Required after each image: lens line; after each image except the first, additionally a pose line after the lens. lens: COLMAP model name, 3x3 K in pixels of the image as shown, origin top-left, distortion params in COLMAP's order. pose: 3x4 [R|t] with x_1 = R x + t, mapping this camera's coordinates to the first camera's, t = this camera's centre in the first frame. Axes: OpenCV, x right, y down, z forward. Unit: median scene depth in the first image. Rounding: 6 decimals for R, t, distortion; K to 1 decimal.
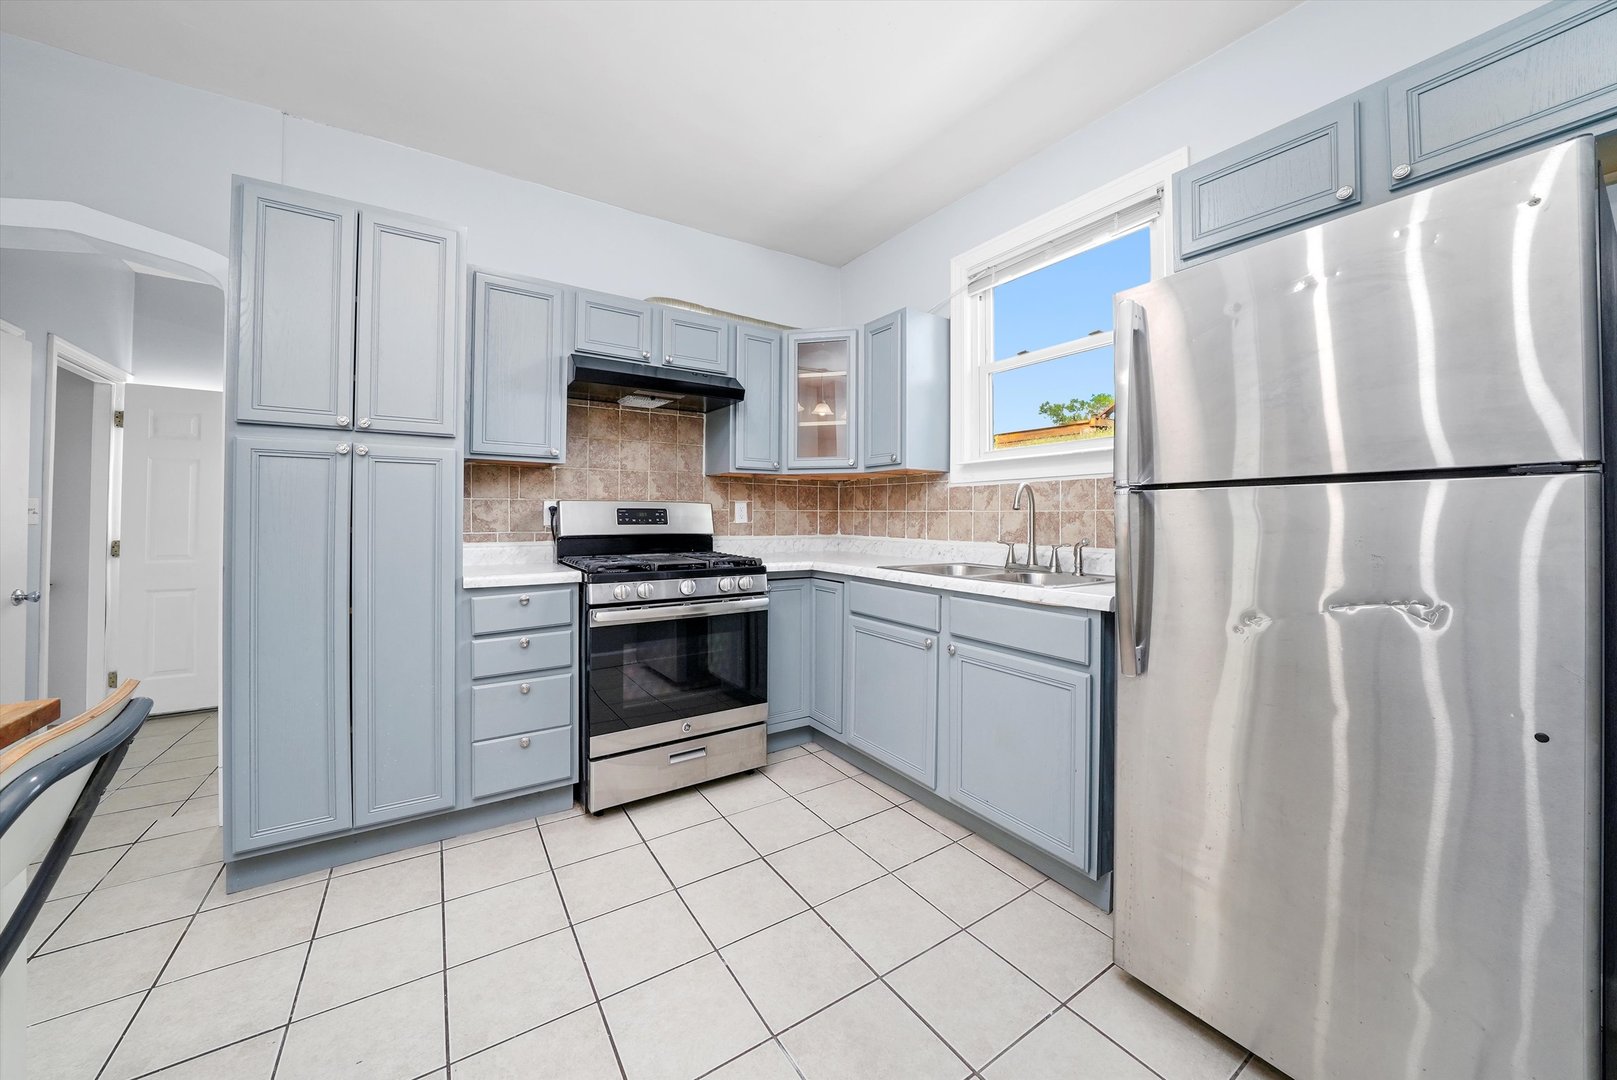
lens RADIAL K [[577.2, 0, 808.1], [0, 577.2, 514.4], [0, 0, 1]] dist [-0.012492, -0.000057]
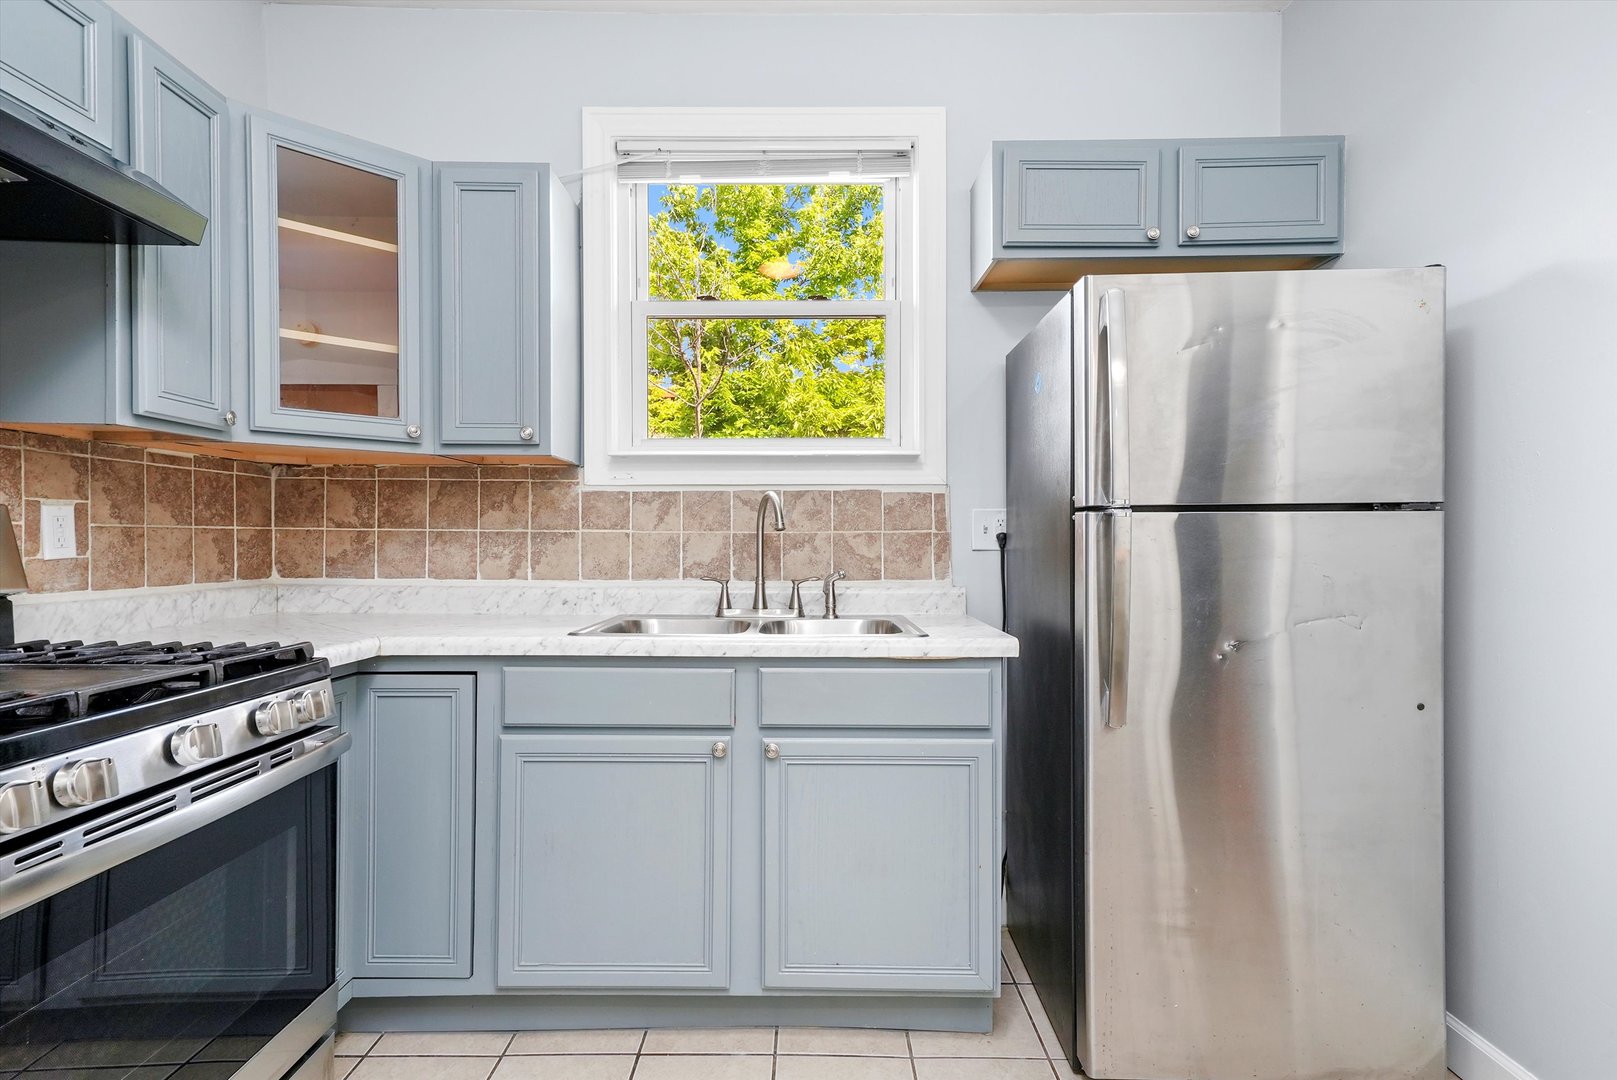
lens RADIAL K [[831.6, 0, 810.5], [0, 831.6, 538.7], [0, 0, 1]] dist [0.024475, -0.000600]
pose [[0.557789, -0.001222, 0.829982, -0.346423], [-0.003398, 0.999987, 0.003756, -0.001862], [-0.829976, -0.004915, 0.557778, 0.321494]]
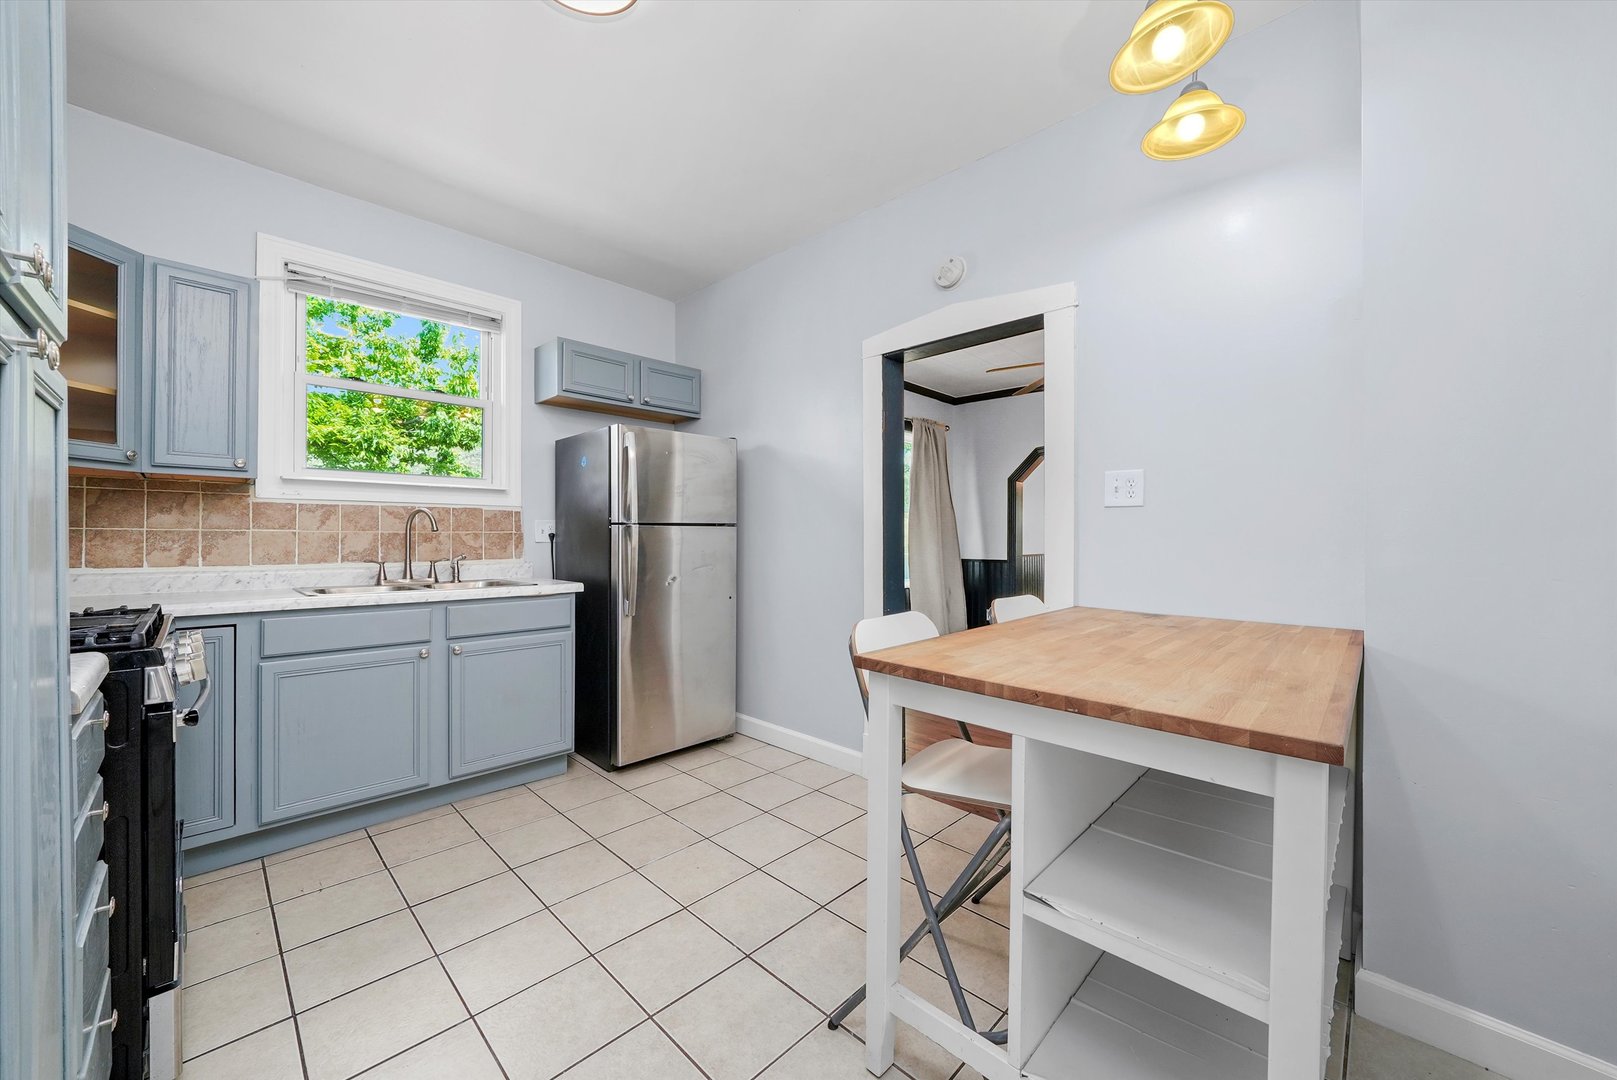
lens RADIAL K [[594.8, 0, 809.6], [0, 594.8, 529.9], [0, 0, 1]] dist [-0.012031, 0.000035]
pose [[-0.209499, 0.008310, 0.977774, -0.775246], [-0.007142, 0.999924, -0.010029, -0.003686], [-0.977783, -0.009085, -0.209424, 0.387402]]
